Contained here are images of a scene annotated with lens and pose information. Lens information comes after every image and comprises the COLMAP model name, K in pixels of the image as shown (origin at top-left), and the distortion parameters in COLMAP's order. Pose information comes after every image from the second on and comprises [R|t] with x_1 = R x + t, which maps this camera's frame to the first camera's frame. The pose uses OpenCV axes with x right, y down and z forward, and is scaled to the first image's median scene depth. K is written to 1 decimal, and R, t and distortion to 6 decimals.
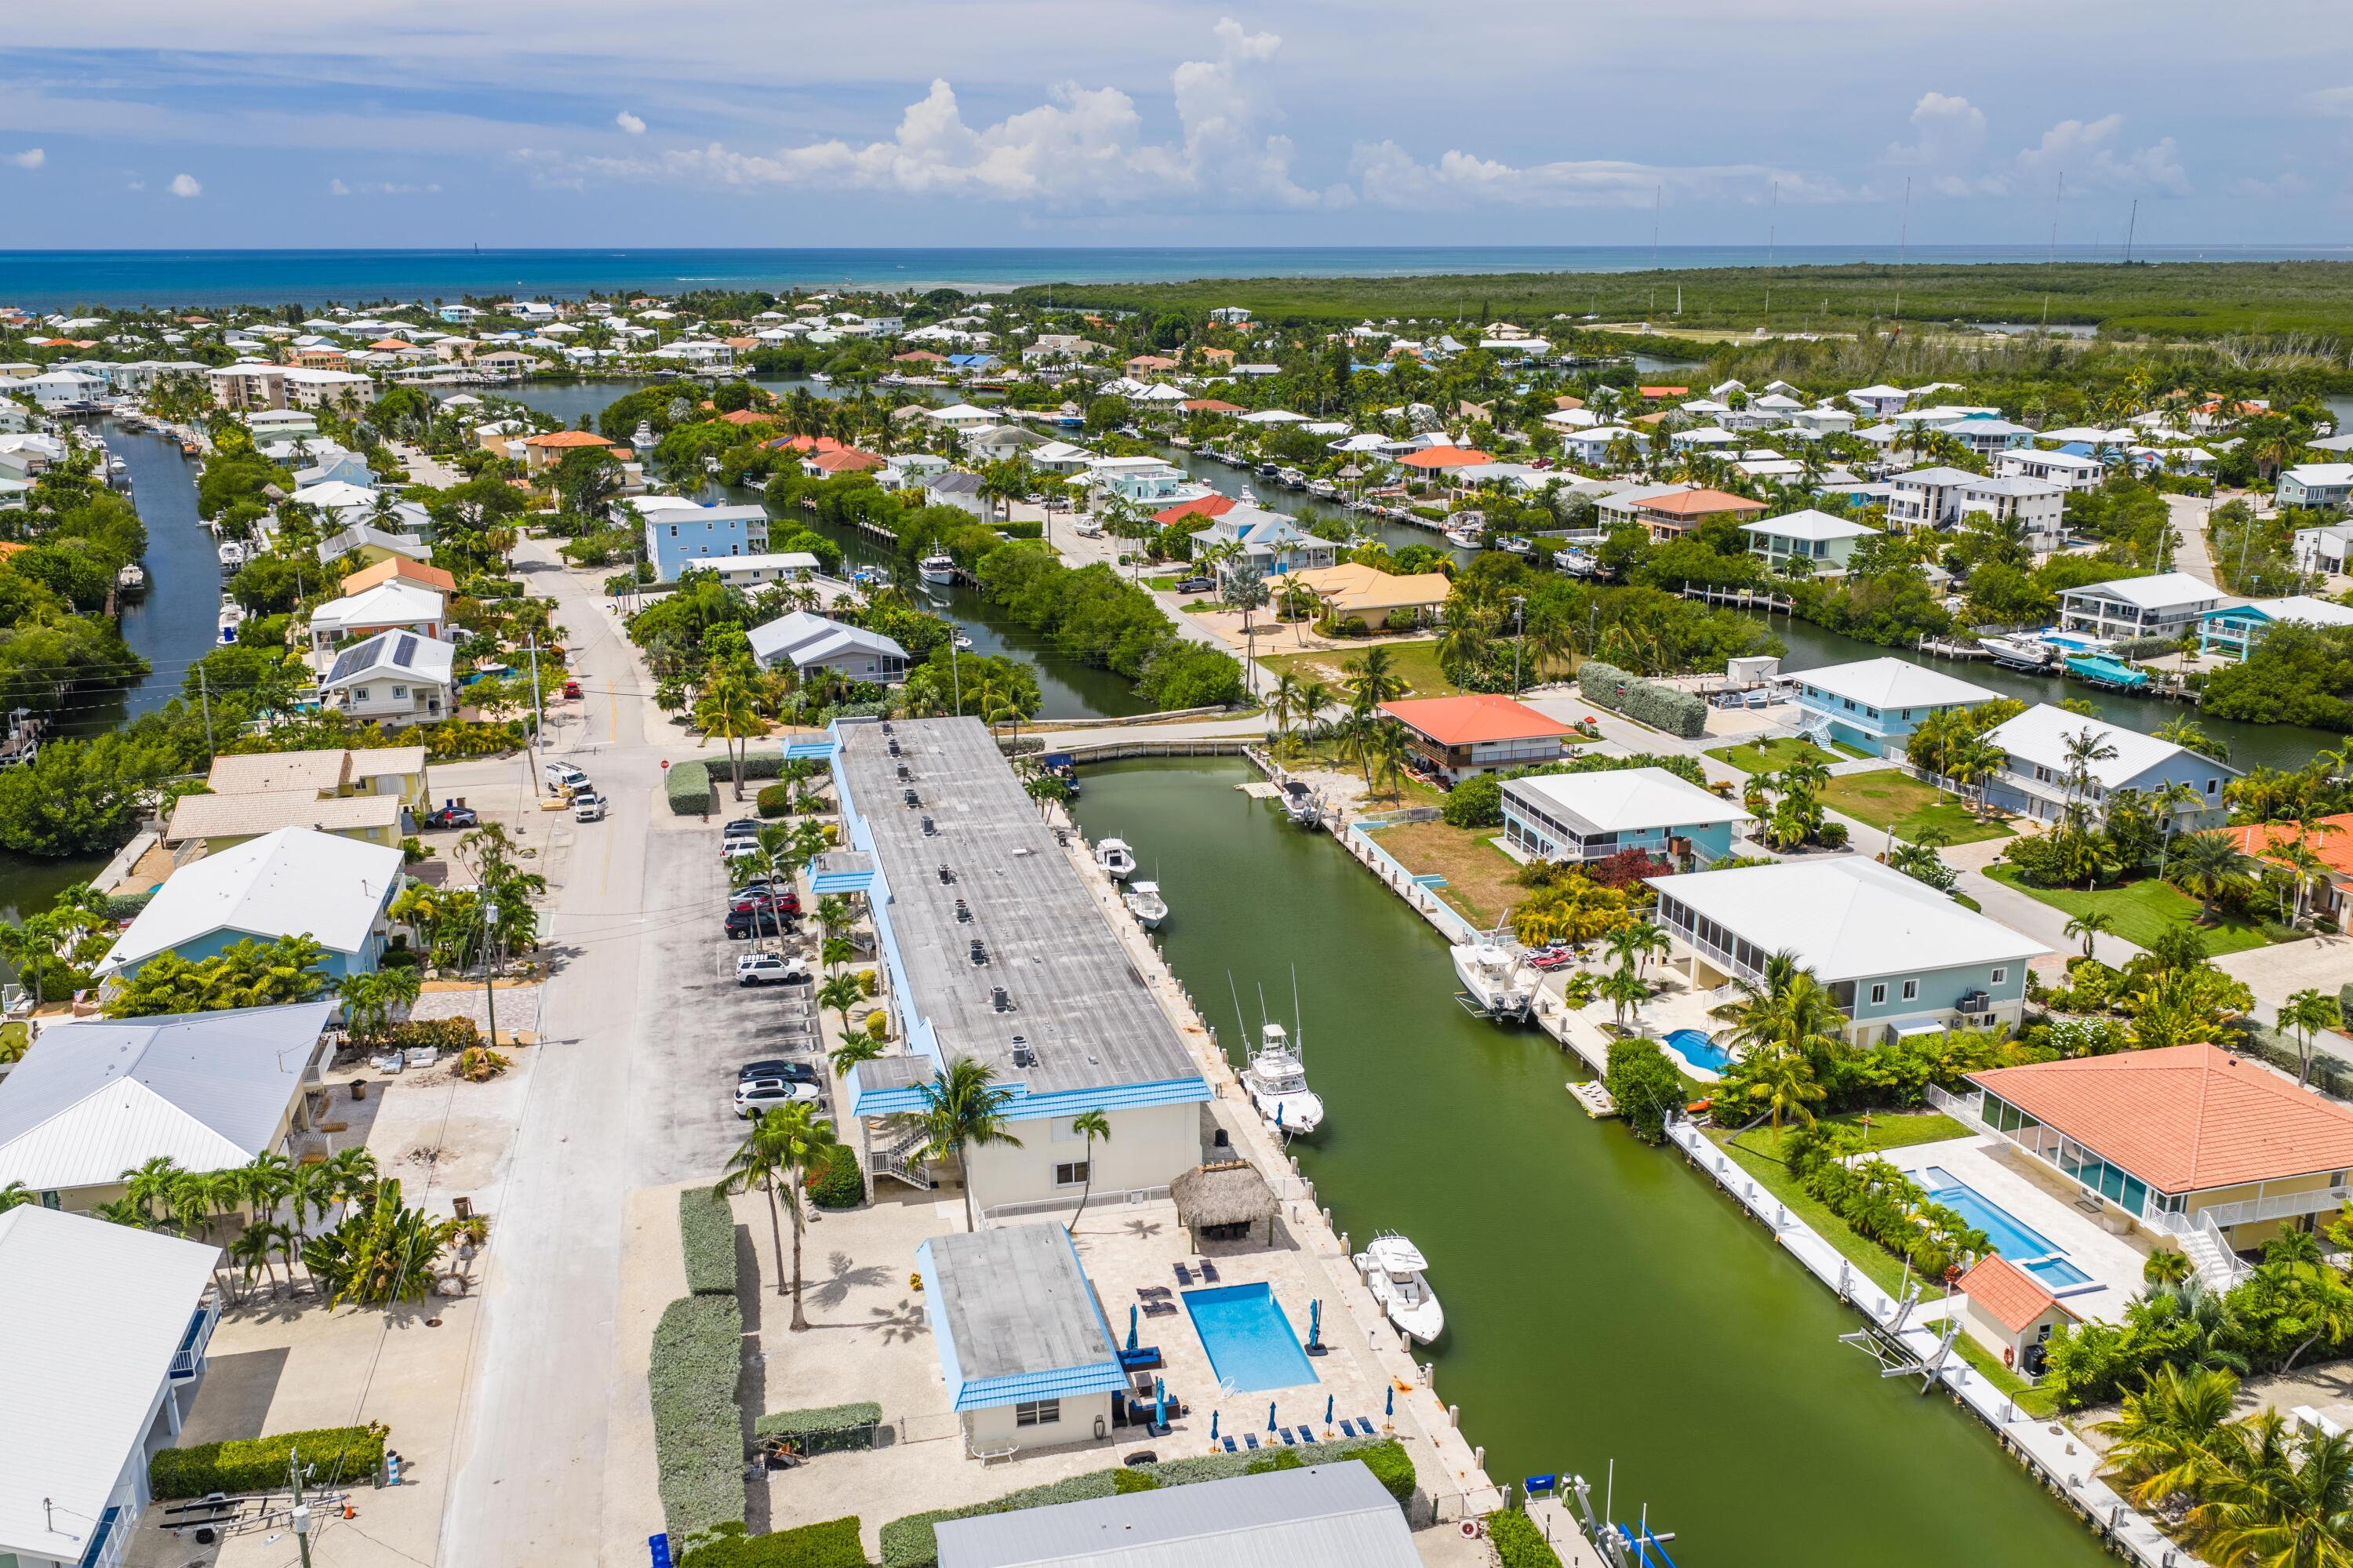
lens RADIAL K [[1934.8, 0, 1176.5], [0, 1934.8, 784.0], [0, 0, 1]] dist [0.035927, -0.057805]
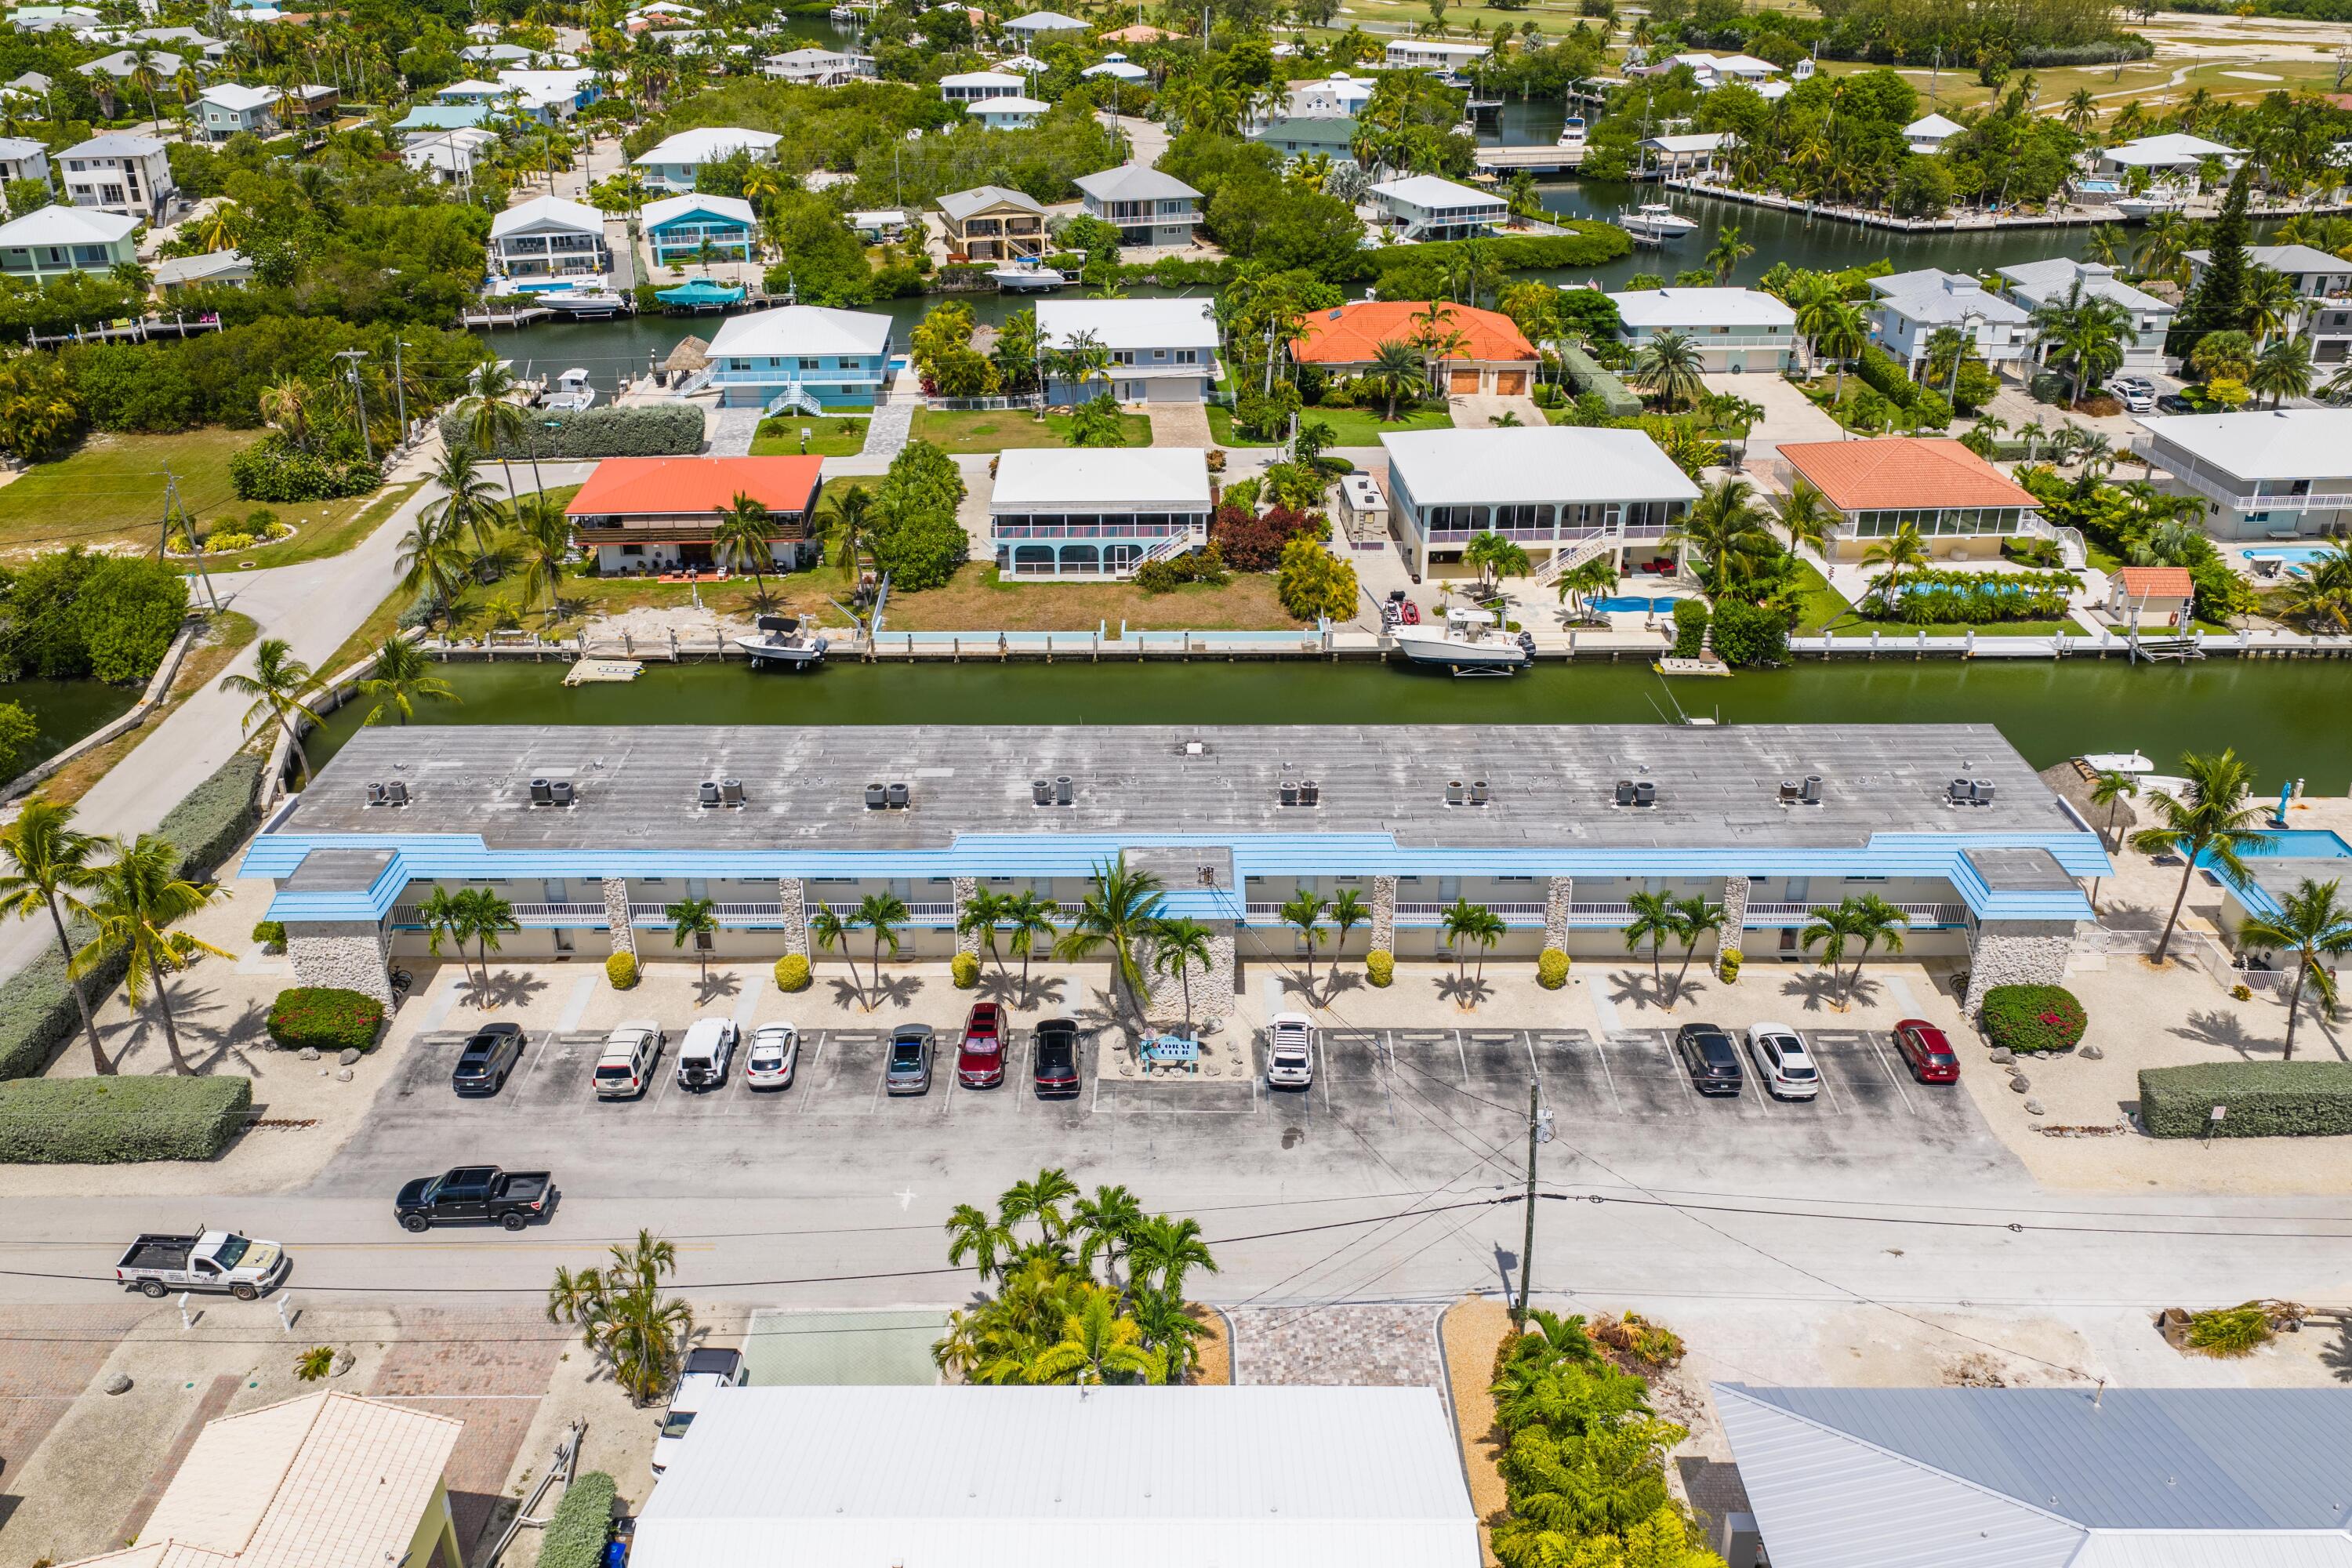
lens RADIAL K [[1933.9, 0, 1176.0], [0, 1933.9, 784.0], [0, 0, 1]] dist [0.035927, -0.057805]
pose [[0.244010, -0.424243, 0.872053, -0.567305], [0.262596, 0.894545, 0.361707, -0.169443], [-0.933543, 0.140738, 0.329682, 0.631559]]
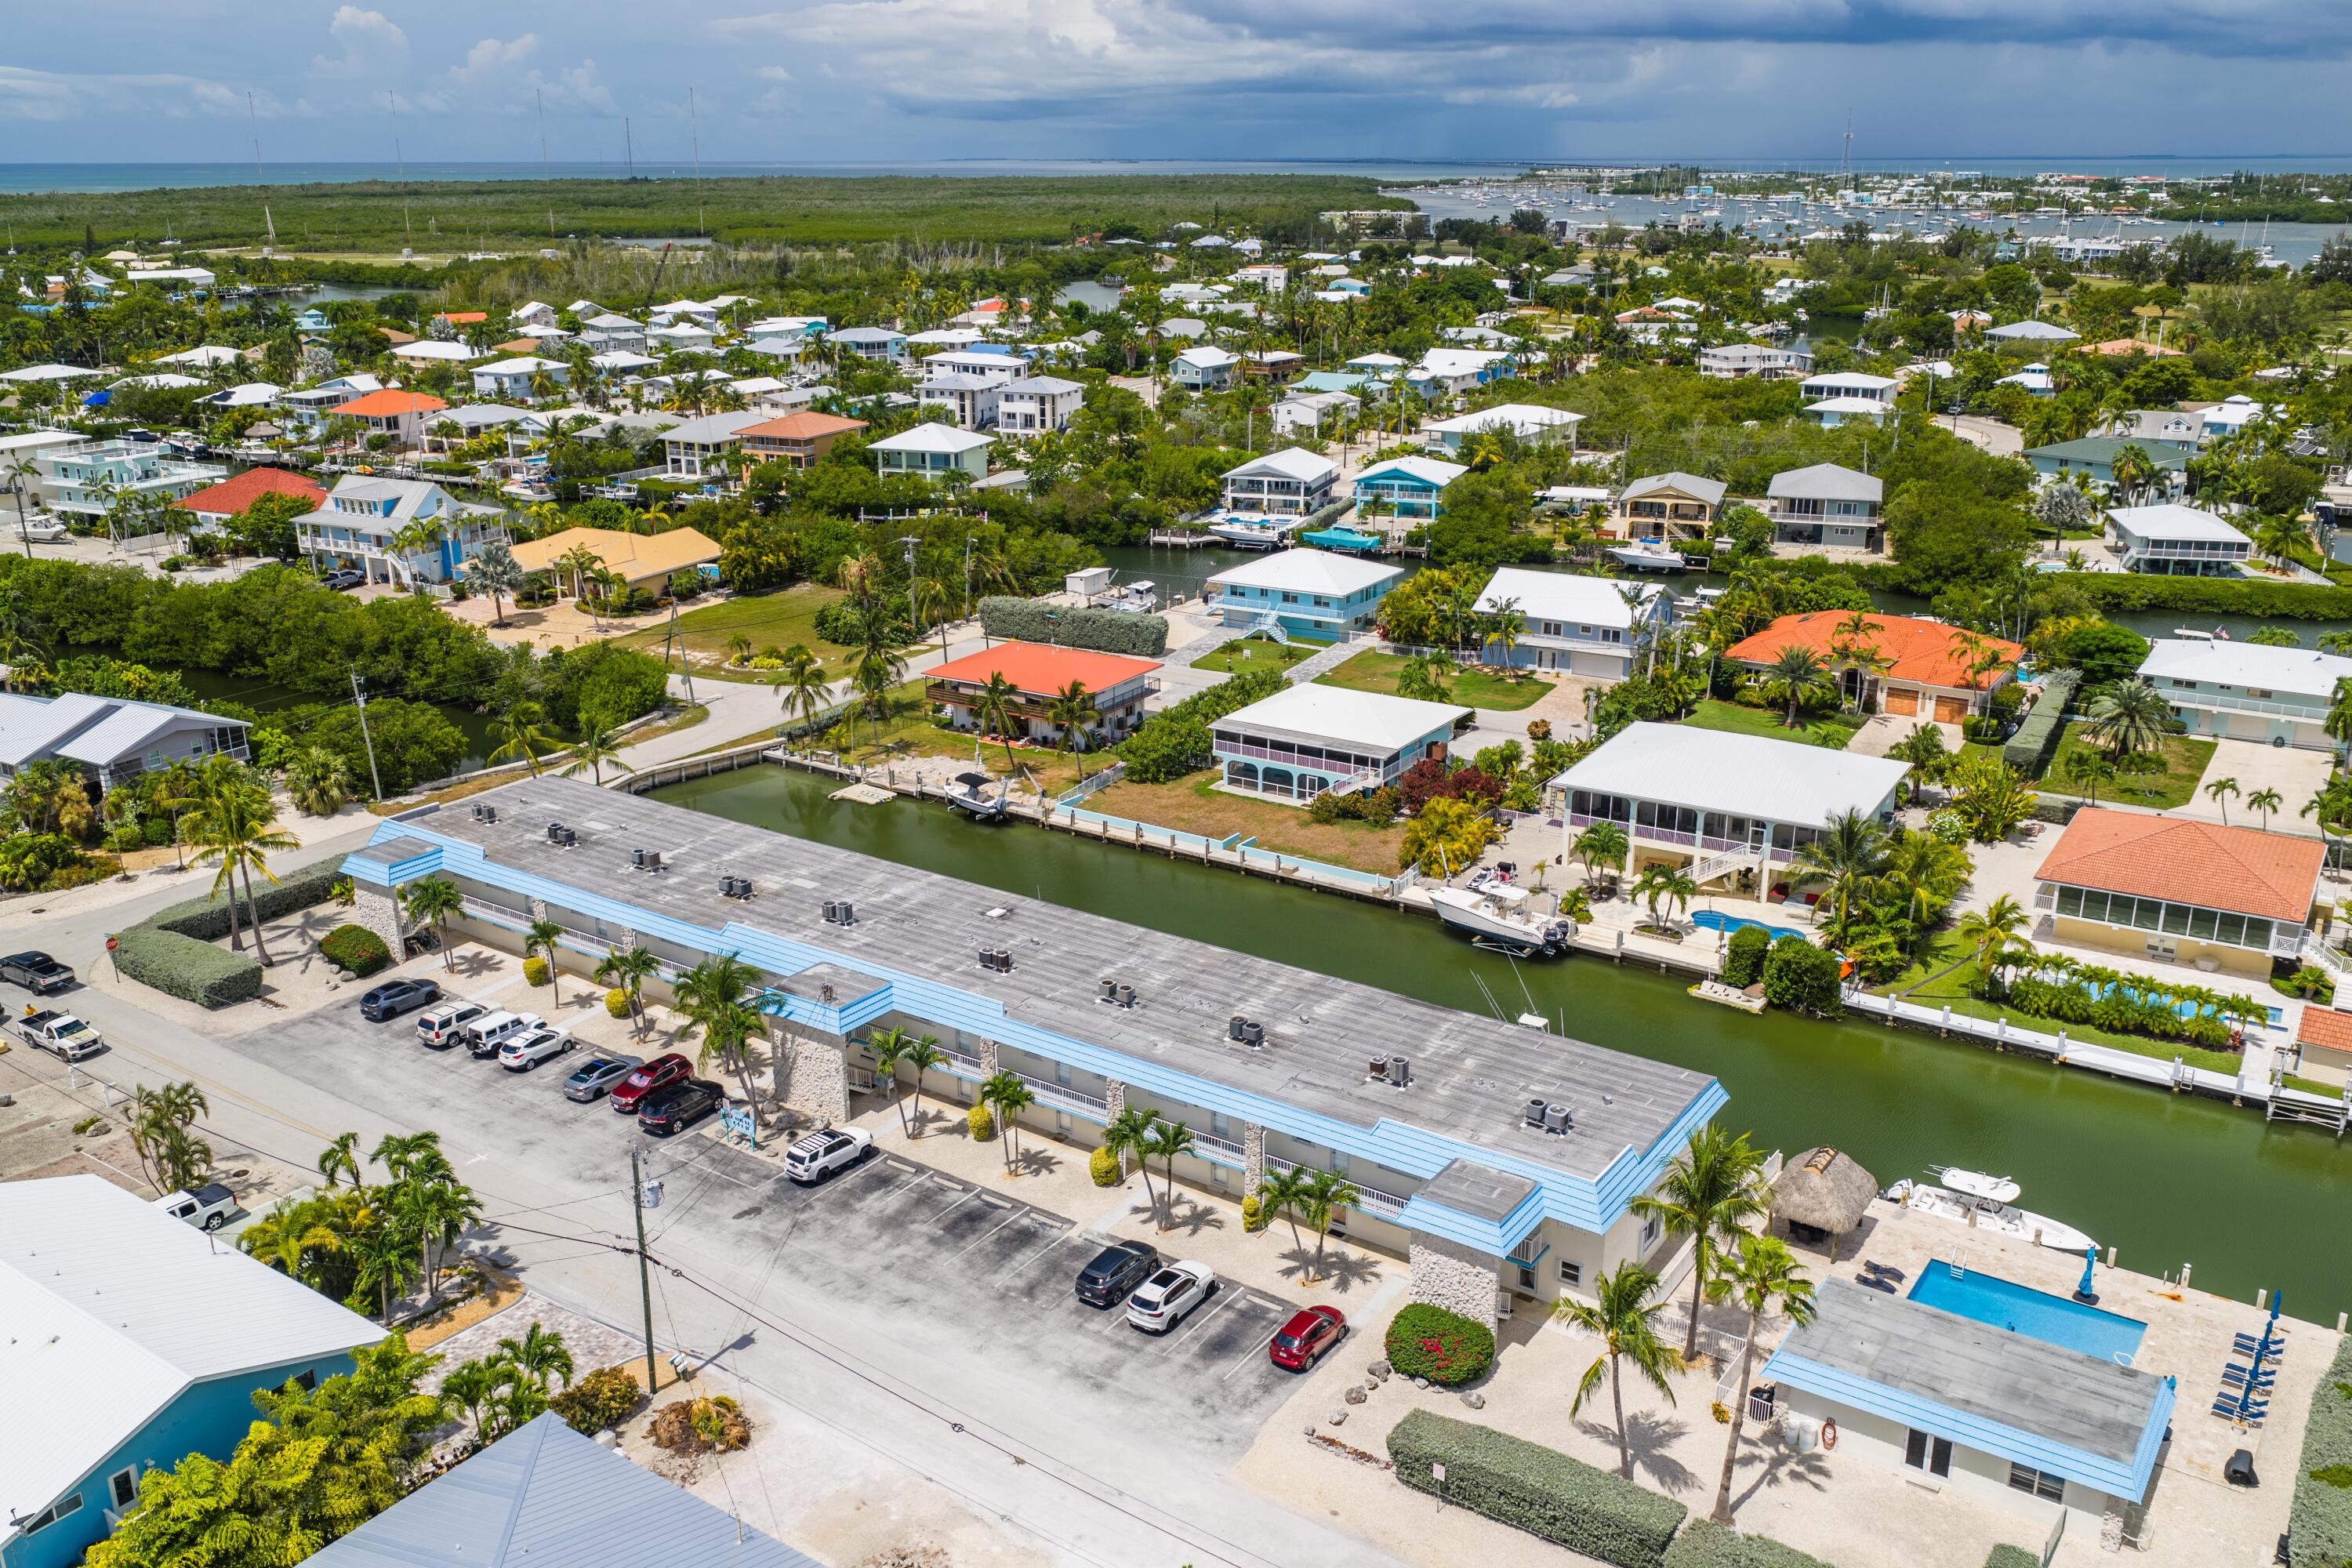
lens RADIAL K [[1933.9, 0, 1176.0], [0, 1933.9, 784.0], [0, 0, 1]] dist [0.035927, -0.057805]
pose [[0.749759, -0.205588, 0.628964, -0.417930], [0.180942, 0.977982, 0.103979, -0.070002], [-0.636492, 0.035847, 0.770450, 0.276733]]
